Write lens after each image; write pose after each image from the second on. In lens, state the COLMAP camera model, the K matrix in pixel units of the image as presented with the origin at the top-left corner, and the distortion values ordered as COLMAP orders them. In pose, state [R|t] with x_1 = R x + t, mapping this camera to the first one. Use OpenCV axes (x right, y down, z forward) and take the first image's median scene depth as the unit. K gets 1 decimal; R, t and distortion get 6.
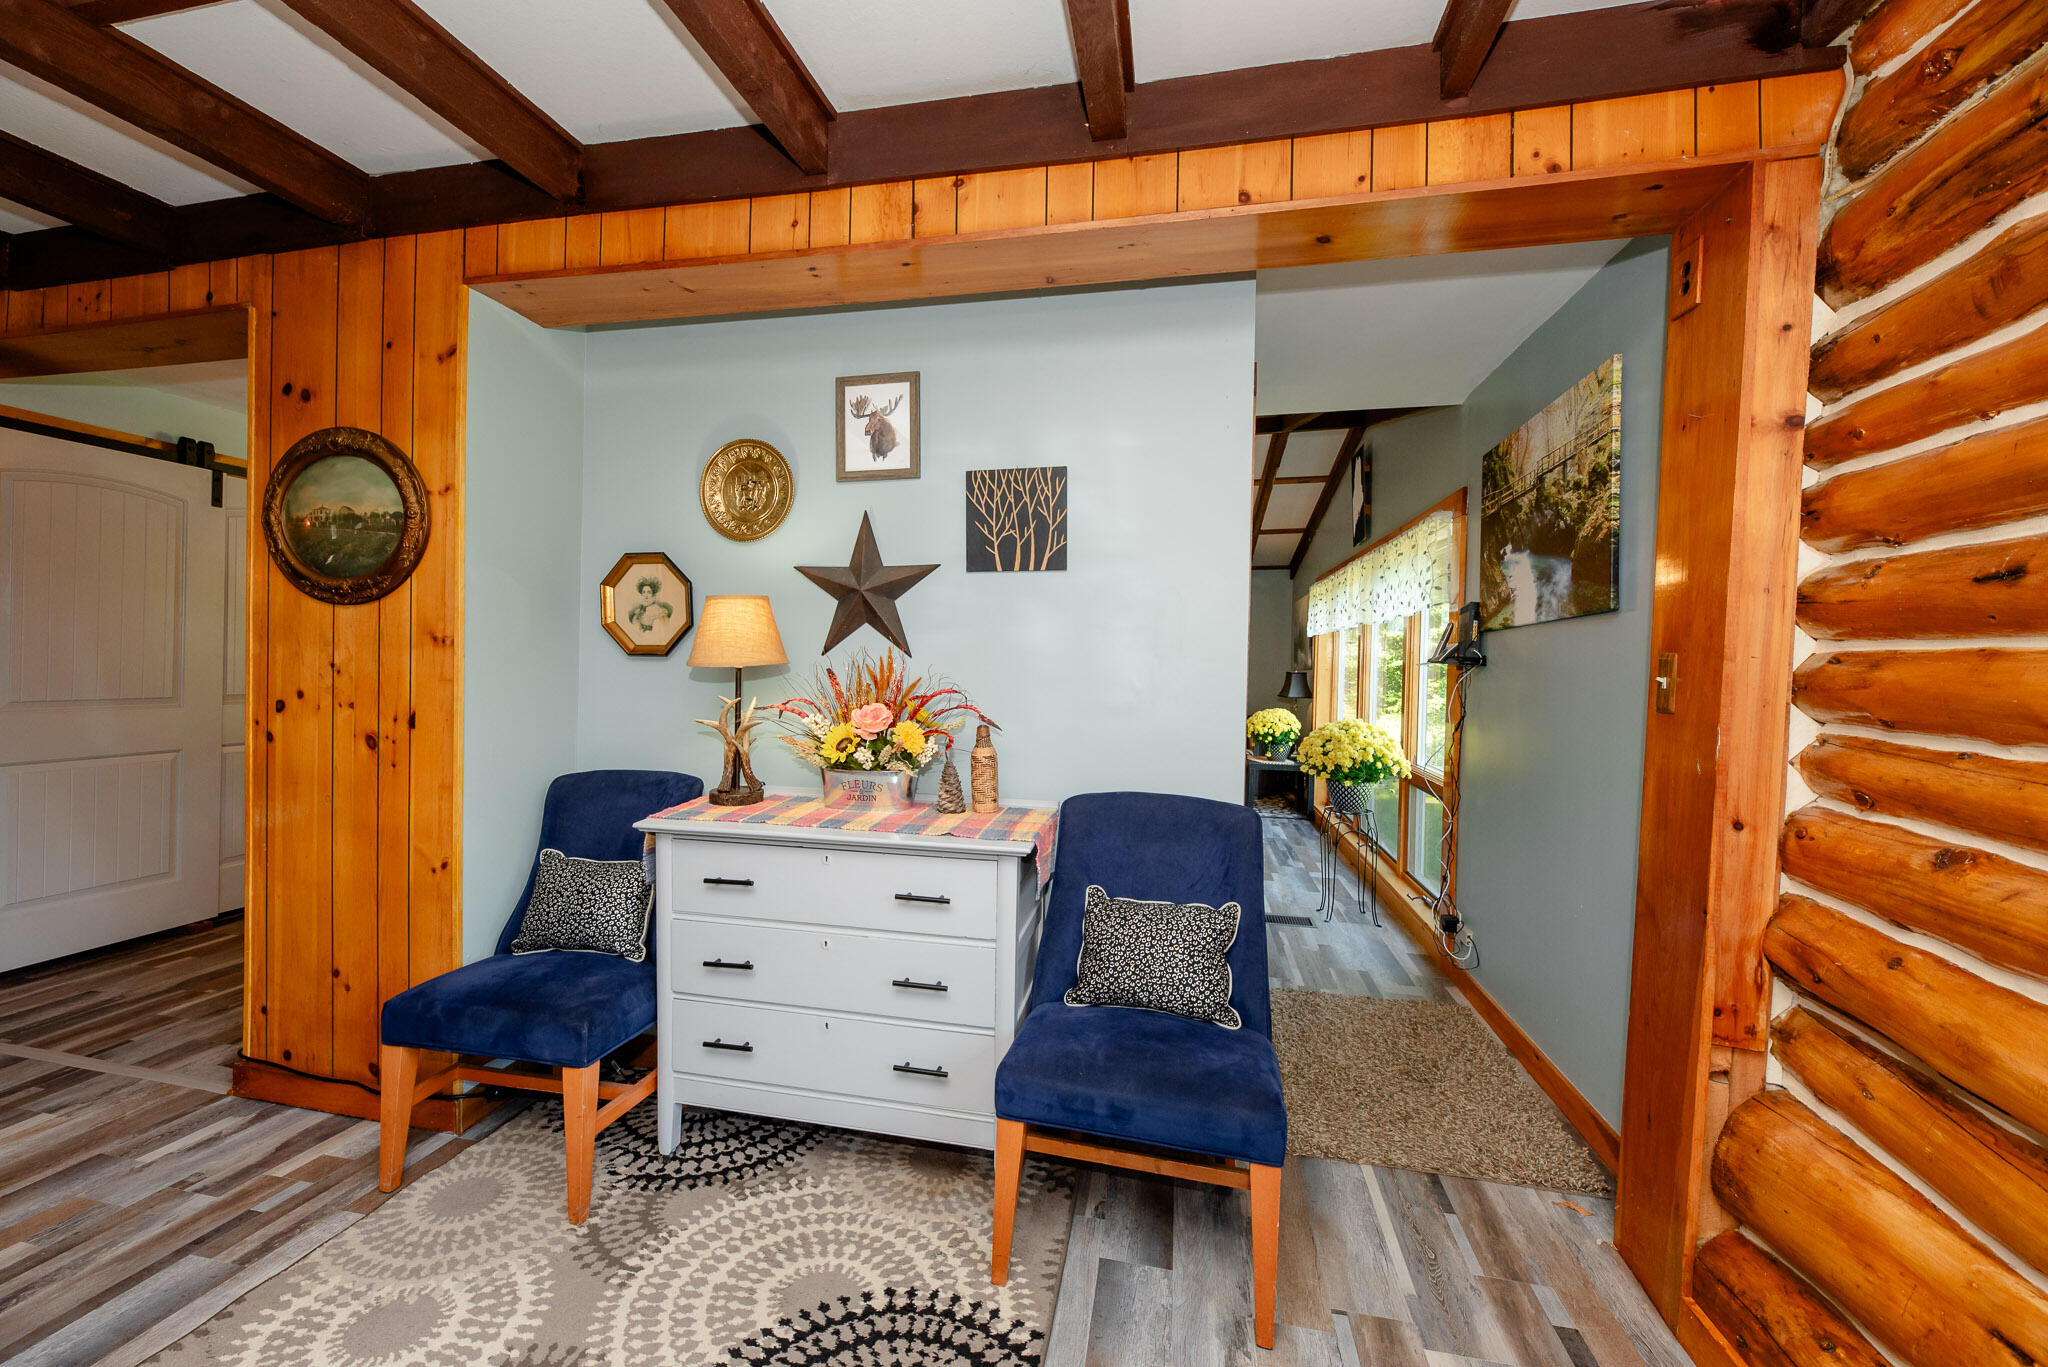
lens RADIAL K [[832.1, 0, 1019.1], [0, 832.1, 675.8], [0, 0, 1]] dist [0.001720, -0.000262]
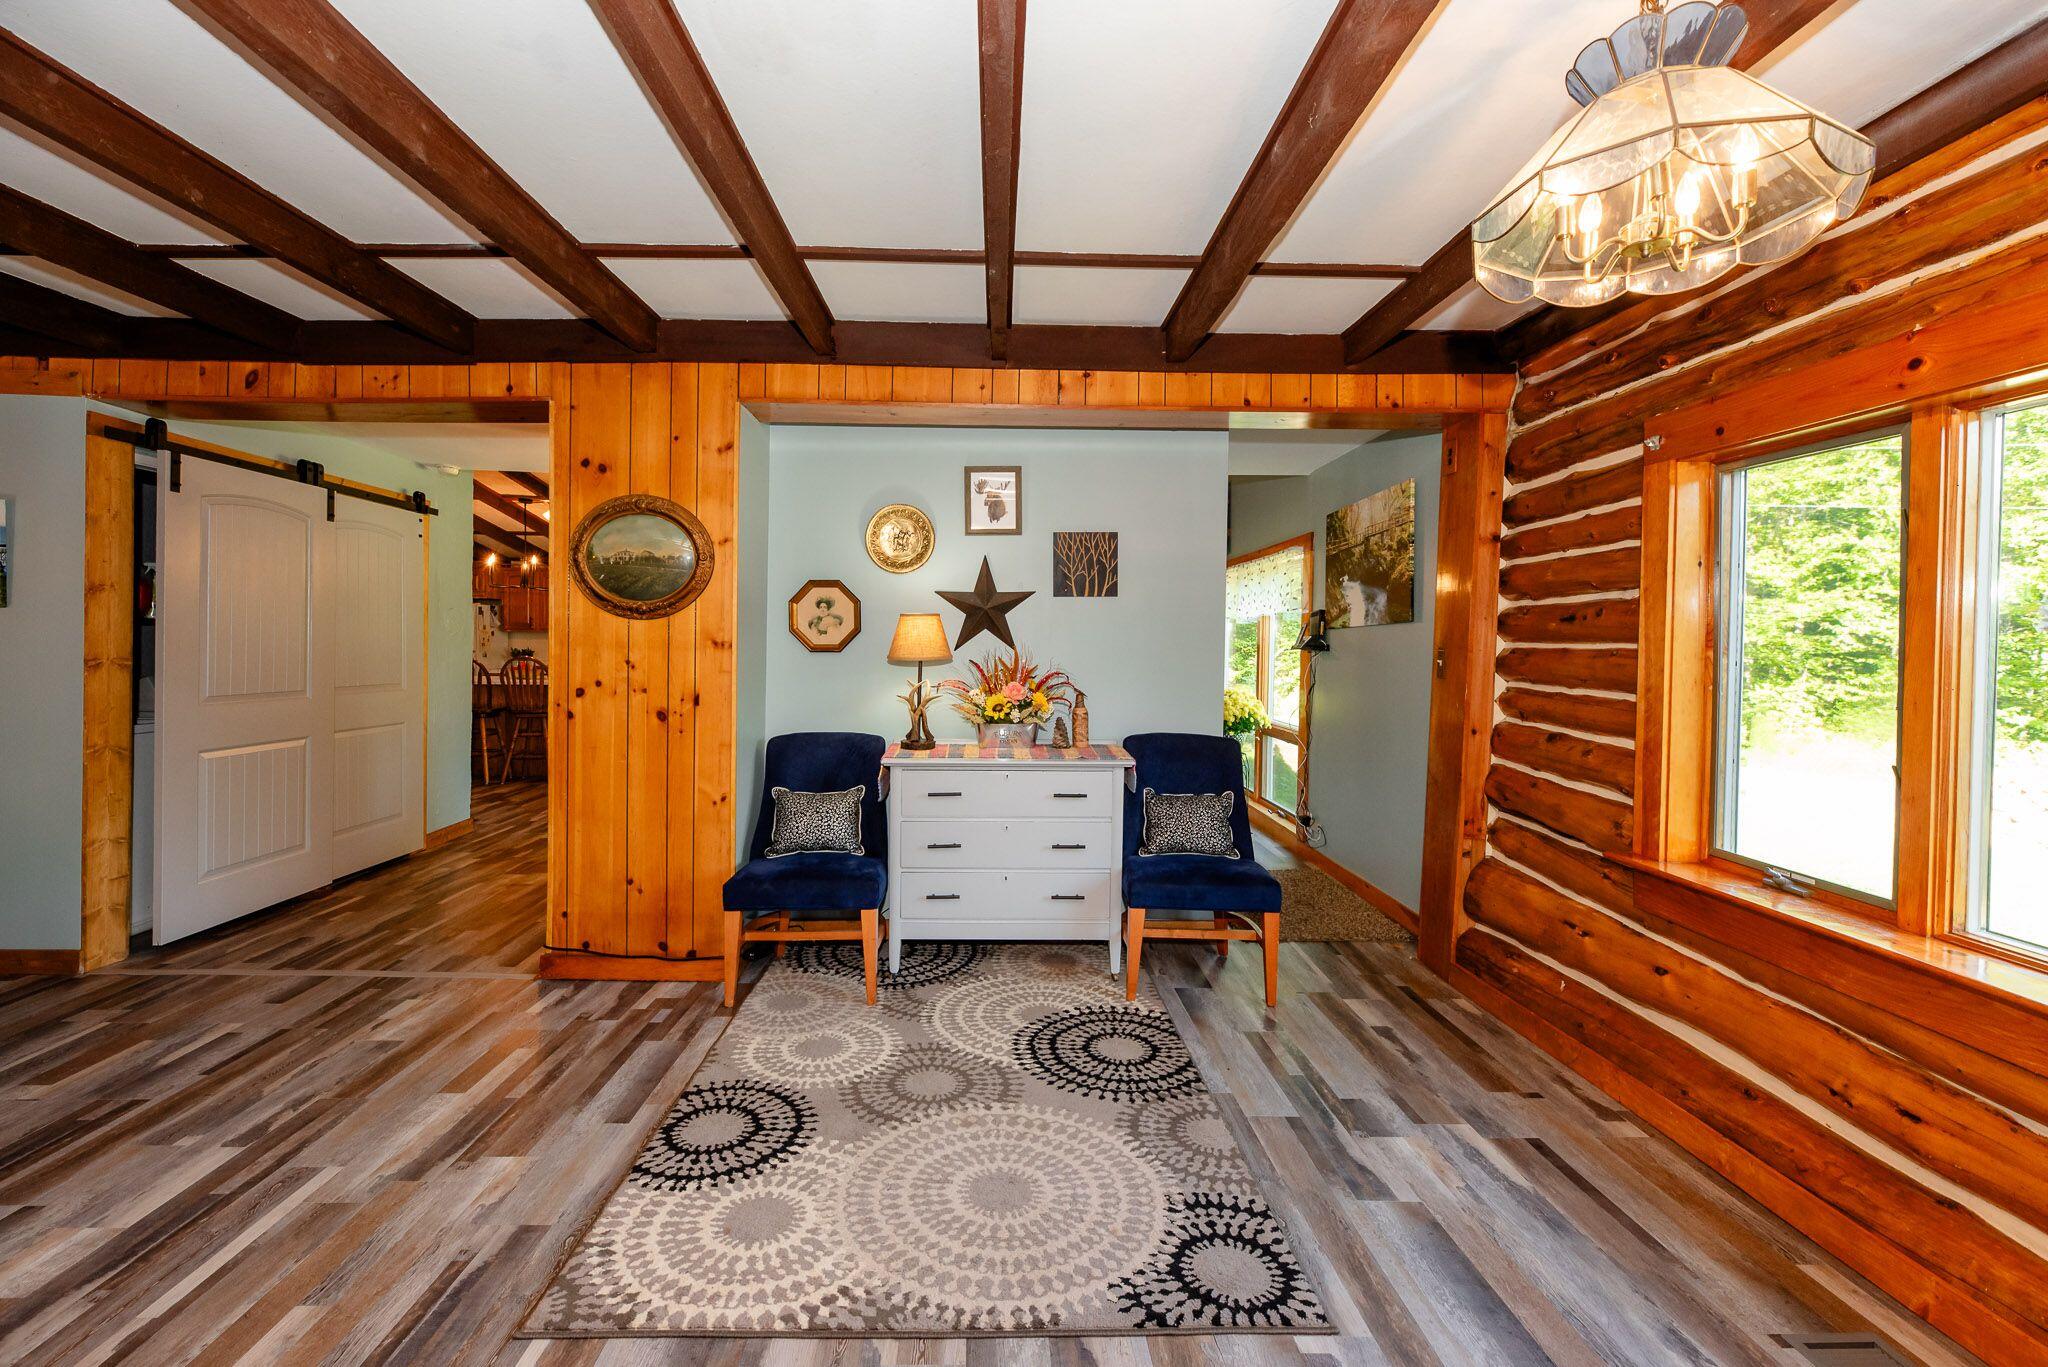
lens RADIAL K [[832.1, 0, 1029.3], [0, 832.1, 668.4], [0, 0, 1]] dist [0.001720, -0.000262]
pose [[0.969614, -0.016155, 0.244108, -0.523654], [0.011748, 0.999741, 0.019500, -0.022612], [-0.244359, -0.016040, 0.969552, -0.539432]]
